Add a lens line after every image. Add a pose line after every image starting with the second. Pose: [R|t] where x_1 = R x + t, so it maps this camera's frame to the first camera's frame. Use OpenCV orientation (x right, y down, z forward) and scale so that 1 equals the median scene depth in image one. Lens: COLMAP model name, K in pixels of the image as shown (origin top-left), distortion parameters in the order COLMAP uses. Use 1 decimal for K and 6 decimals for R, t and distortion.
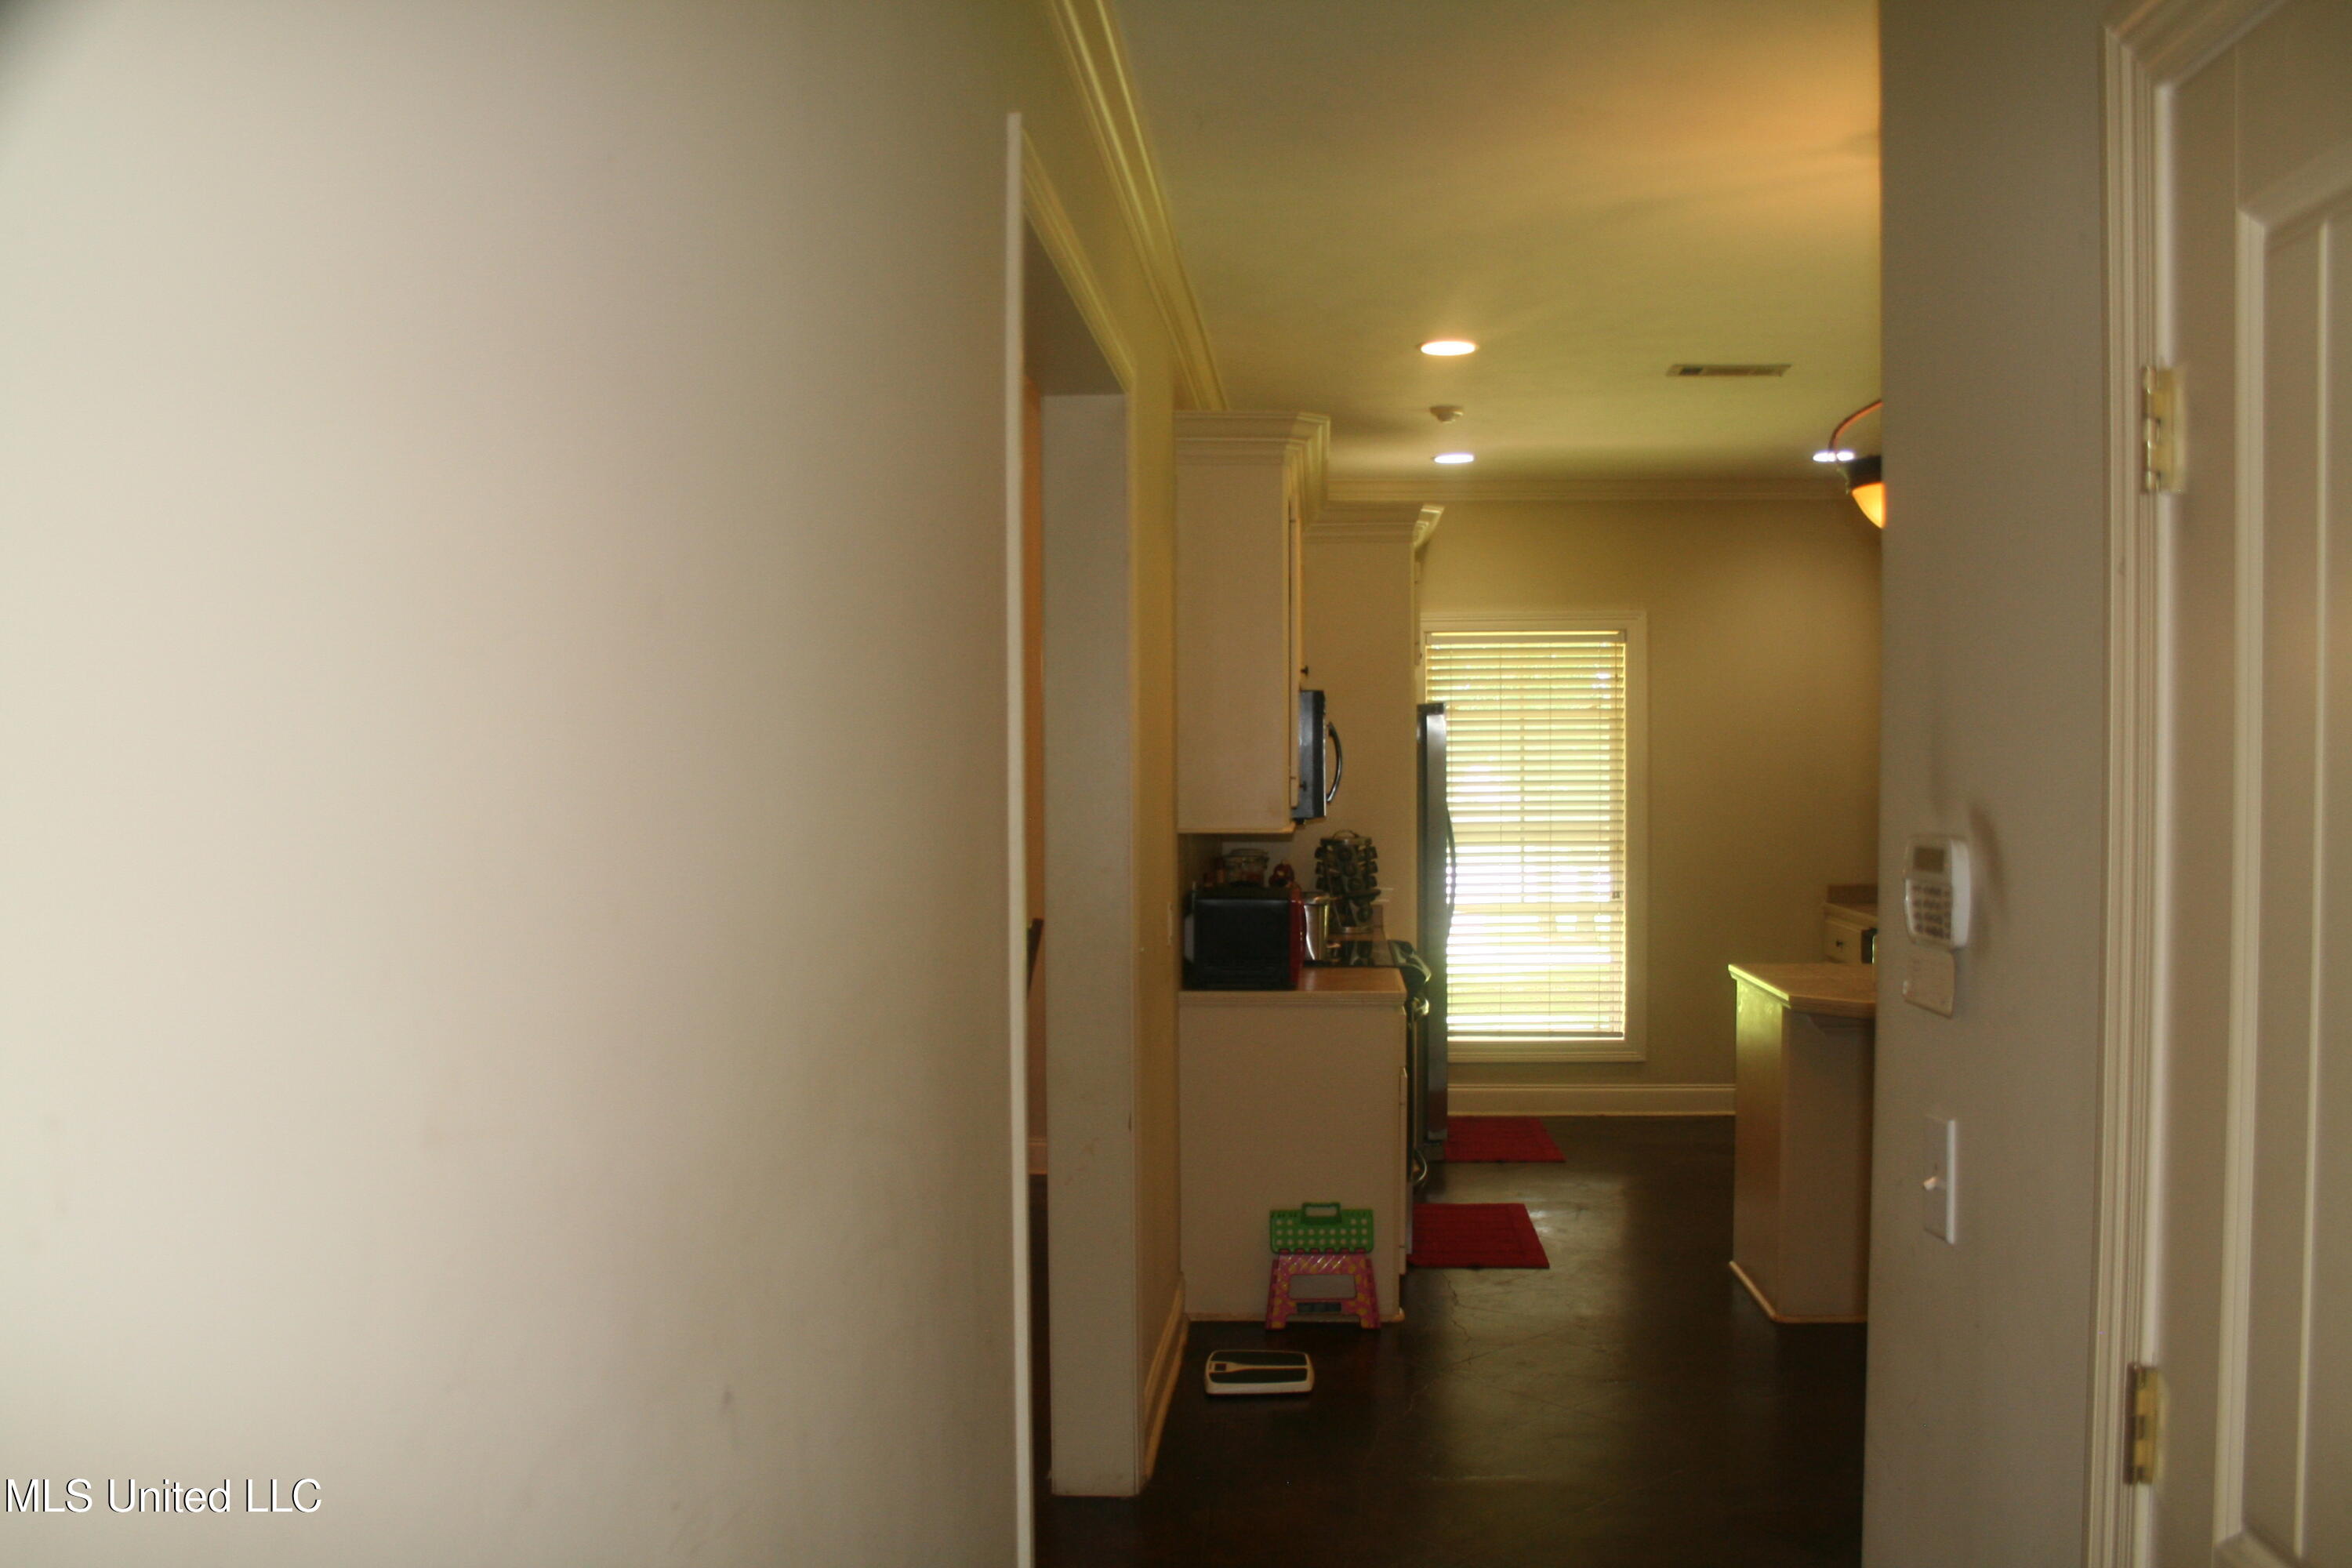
lens RADIAL K [[1981.7, 0, 1170.7], [0, 1981.7, 828.0], [0, 0, 1]] dist [-0.160496, 0.146788]
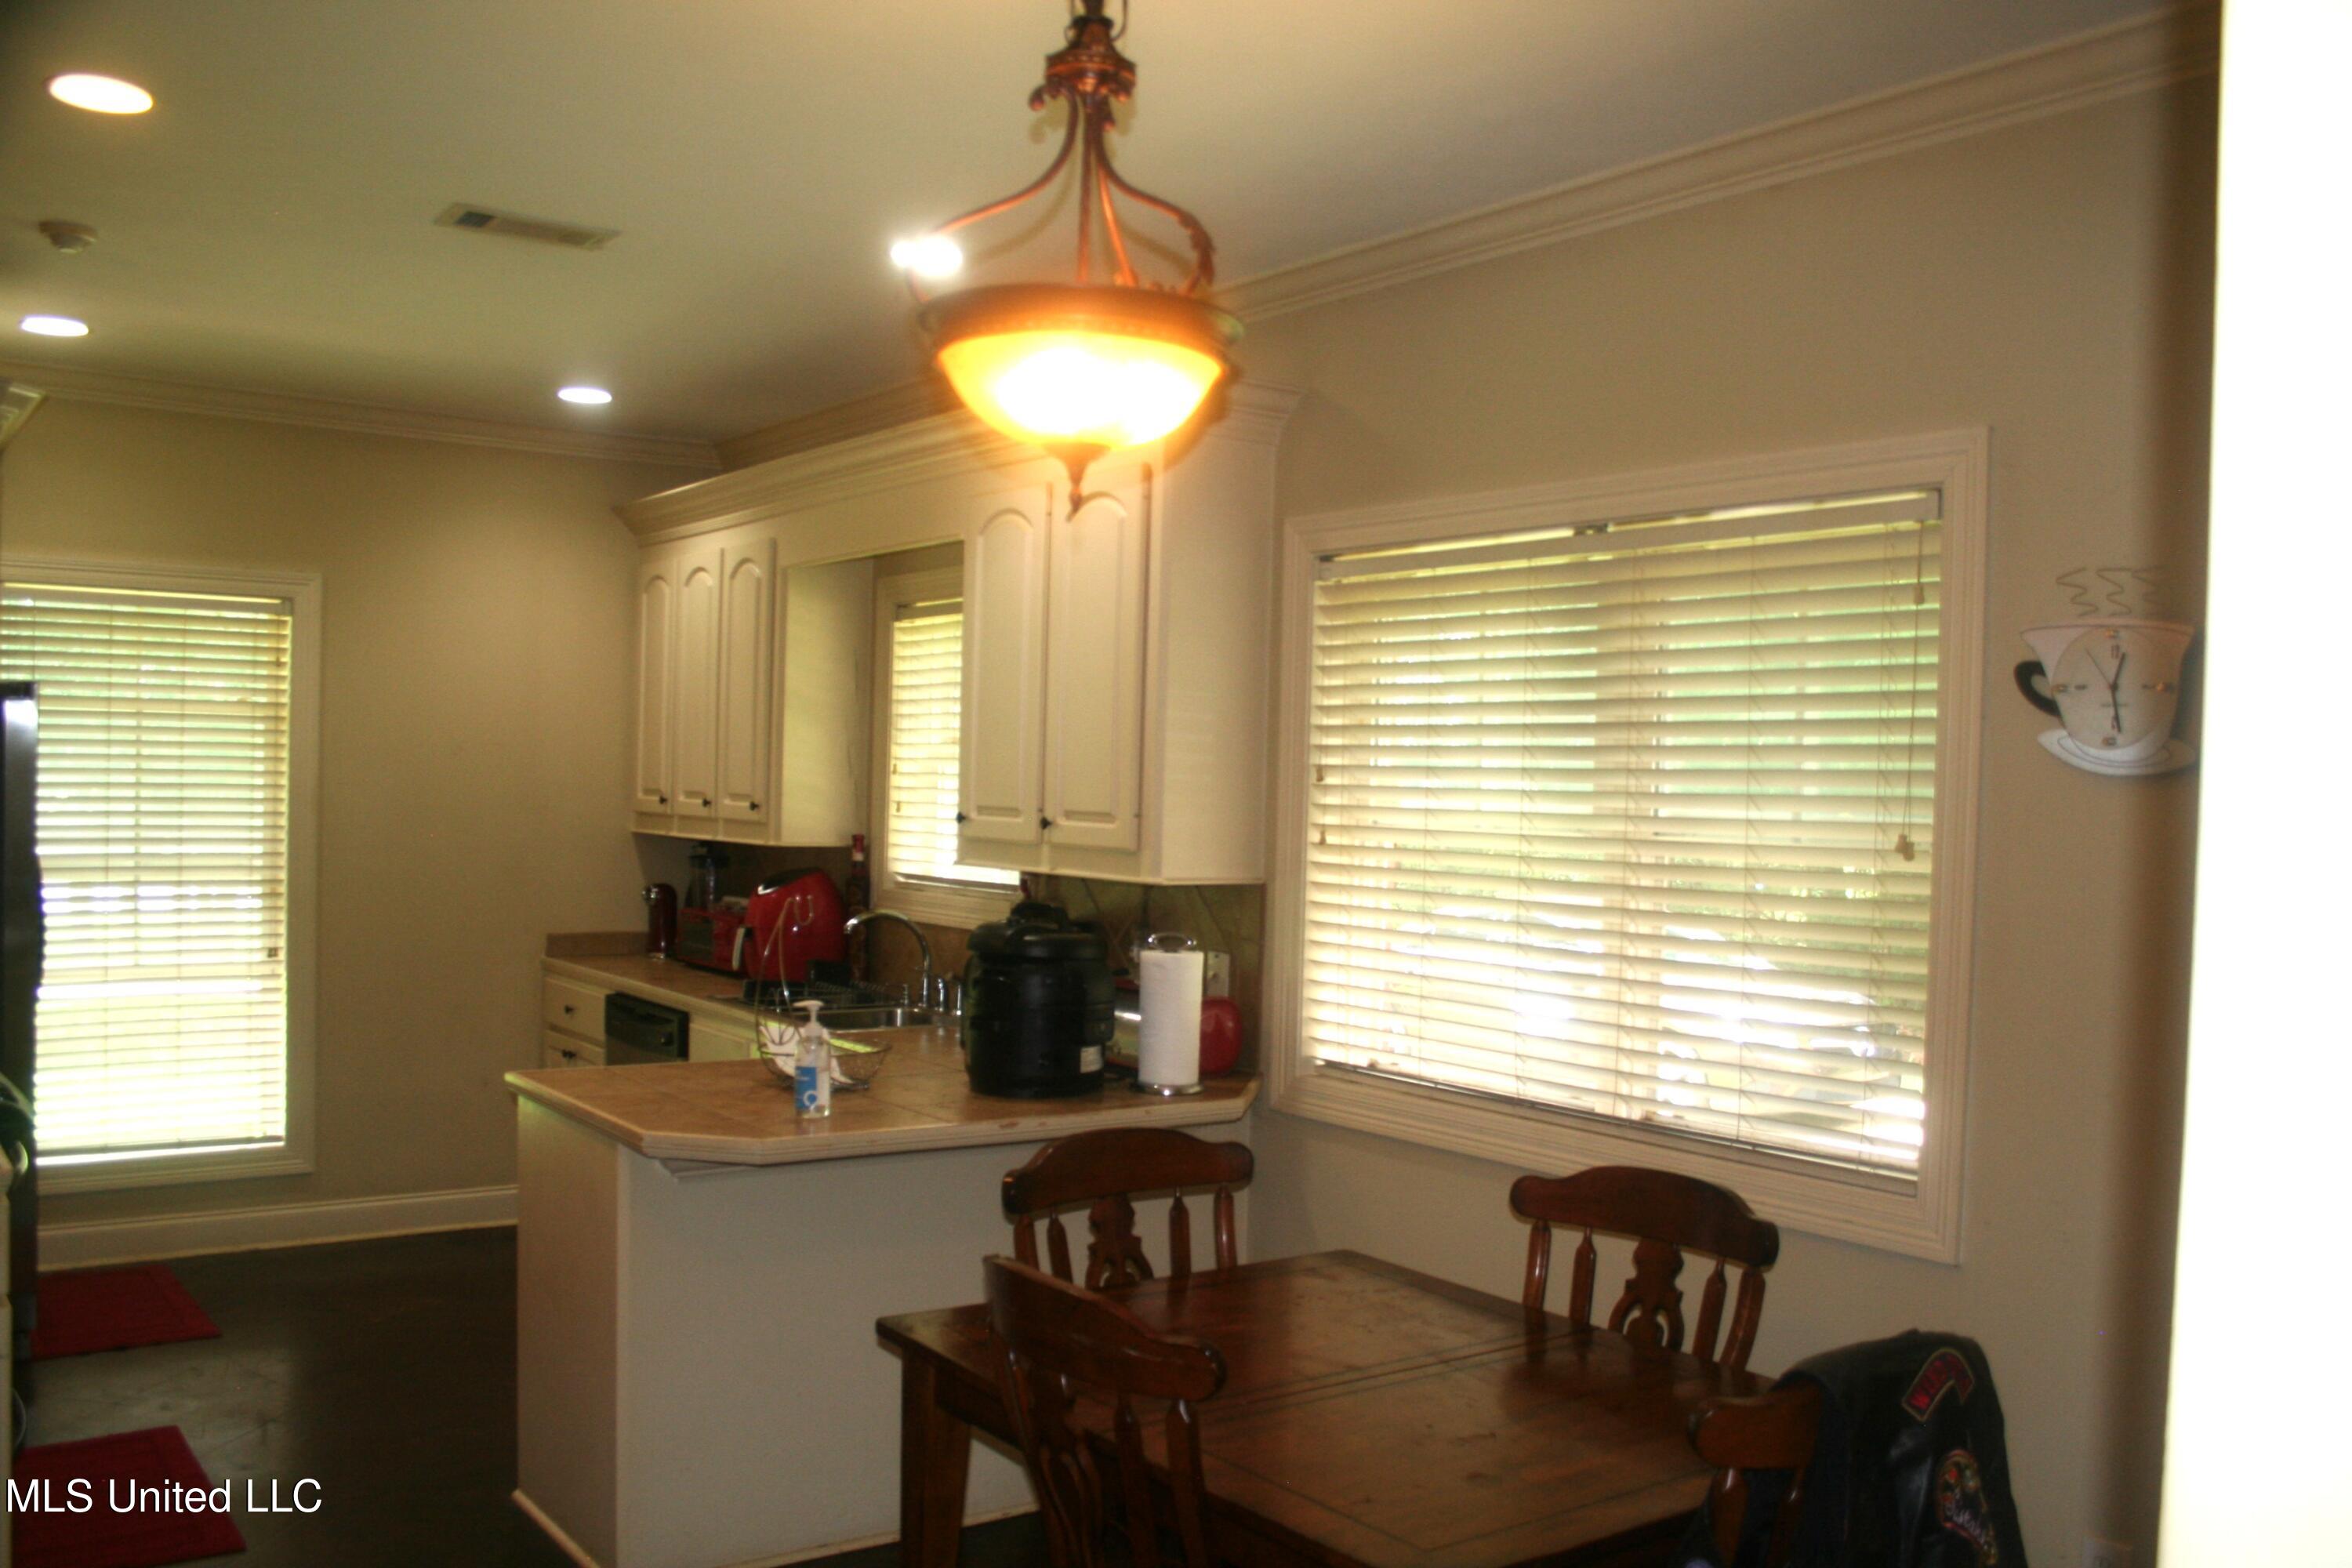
lens RADIAL K [[1981.7, 0, 1170.7], [0, 1981.7, 828.0], [0, 0, 1]] dist [-0.160496, 0.146788]
pose [[0.756002, 0.010246, 0.654490, 0.005838], [-0.007640, 0.999947, -0.006829, -0.010903], [-0.654525, 0.000162, 0.756040, 0.225749]]
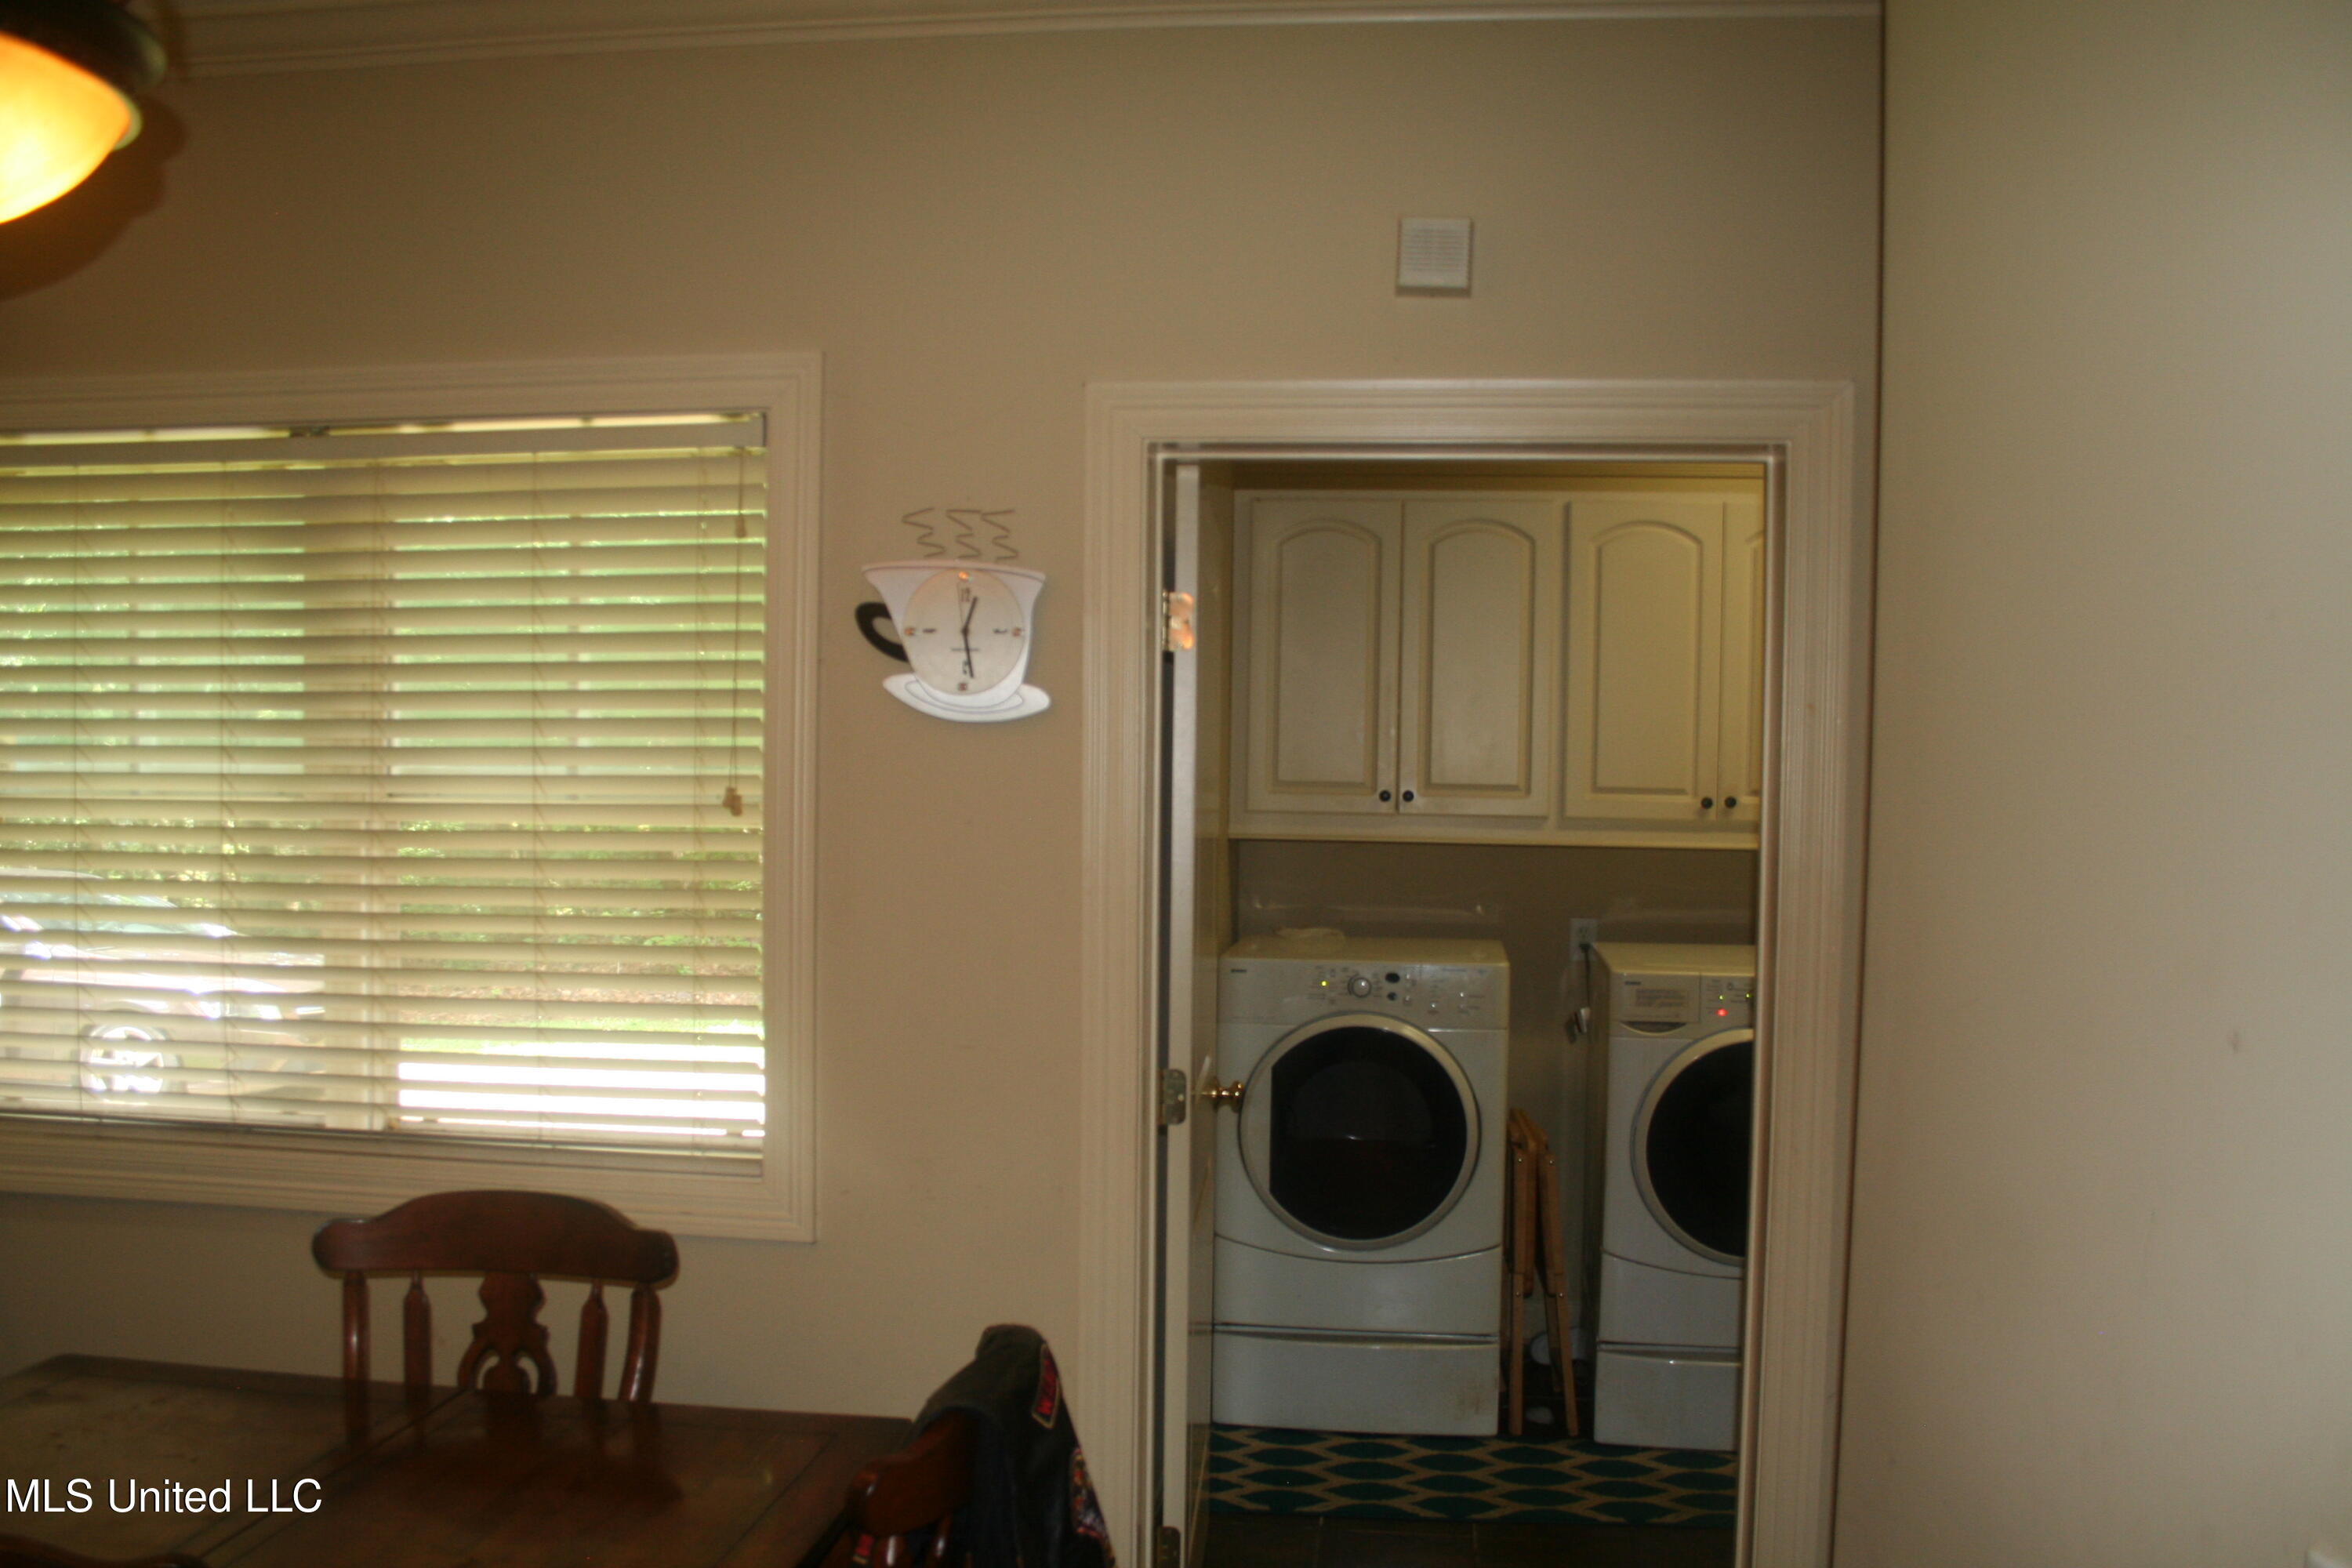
lens RADIAL K [[1981.7, 0, 1170.7], [0, 1981.7, 828.0], [0, 0, 1]] dist [-0.160496, 0.146788]
pose [[0.051333, -0.028451, 0.998276, 0.014562], [0.023002, 0.999363, 0.027299, -0.014359], [-0.998417, 0.021561, 0.051955, 0.335463]]
